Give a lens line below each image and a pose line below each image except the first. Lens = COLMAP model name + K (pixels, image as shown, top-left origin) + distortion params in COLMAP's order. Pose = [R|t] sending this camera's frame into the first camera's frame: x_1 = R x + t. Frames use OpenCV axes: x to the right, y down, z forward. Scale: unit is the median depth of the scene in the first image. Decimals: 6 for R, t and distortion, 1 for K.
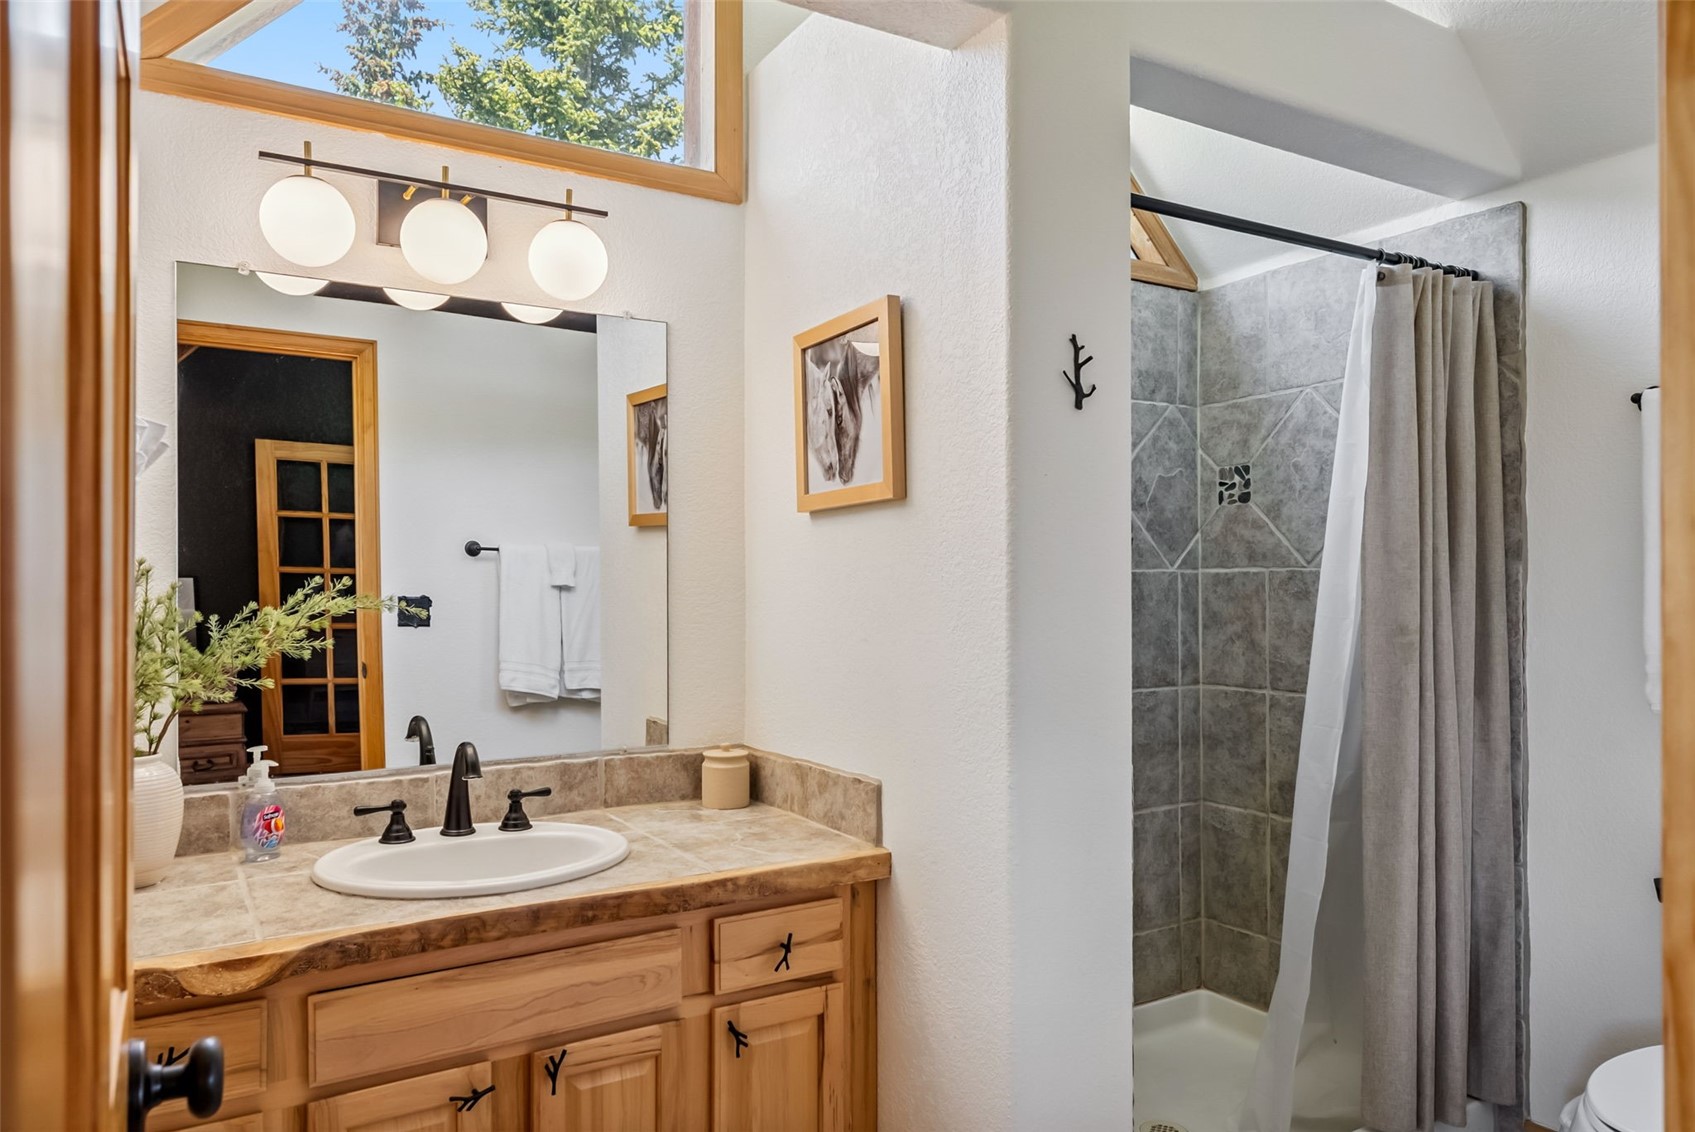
lens RADIAL K [[1119.4, 0, 847.5], [0, 1119.4, 566.0], [0, 0, 1]] dist [0.001167, -0.002340]
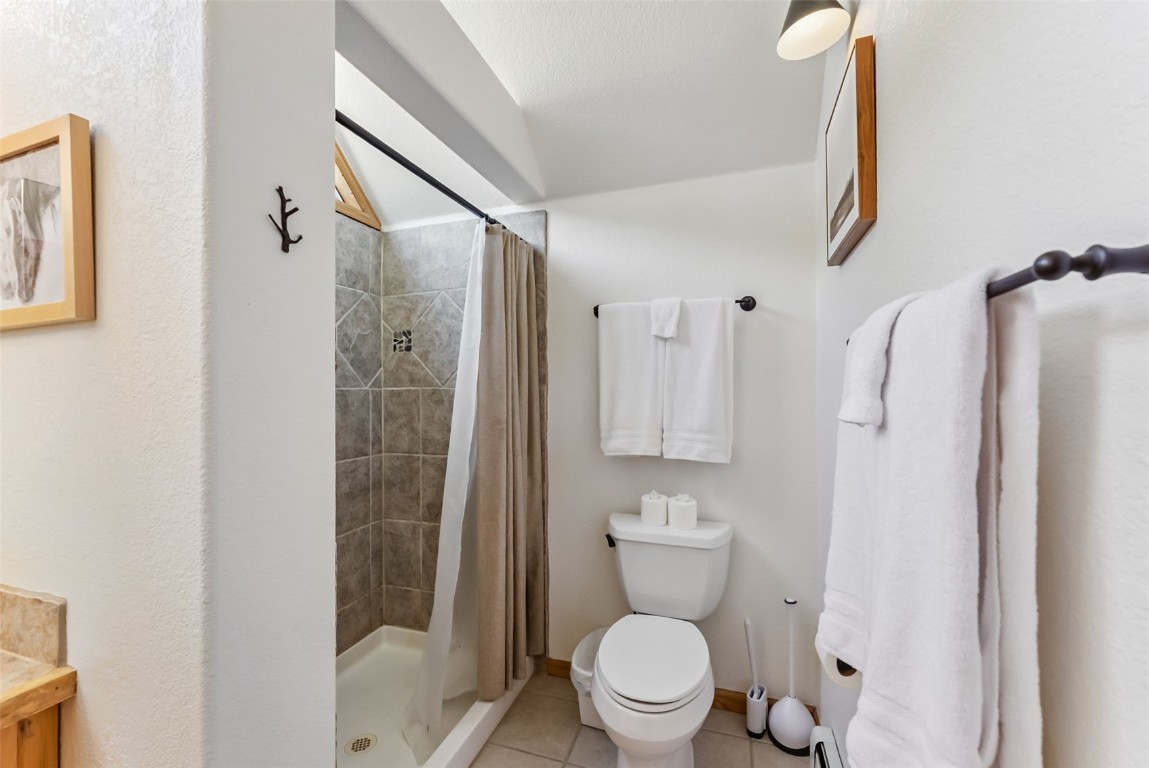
lens RADIAL K [[472.6, 0, 575.0], [0, 472.6, 389.8], [0, 0, 1]] dist [0.000266, -0.000806]
pose [[0.763411, -0.000924, 0.645912, 0.068632], [-0.005234, 0.999957, 0.007616, -0.001441], [-0.645892, -0.009195, 0.763374, 0.248035]]
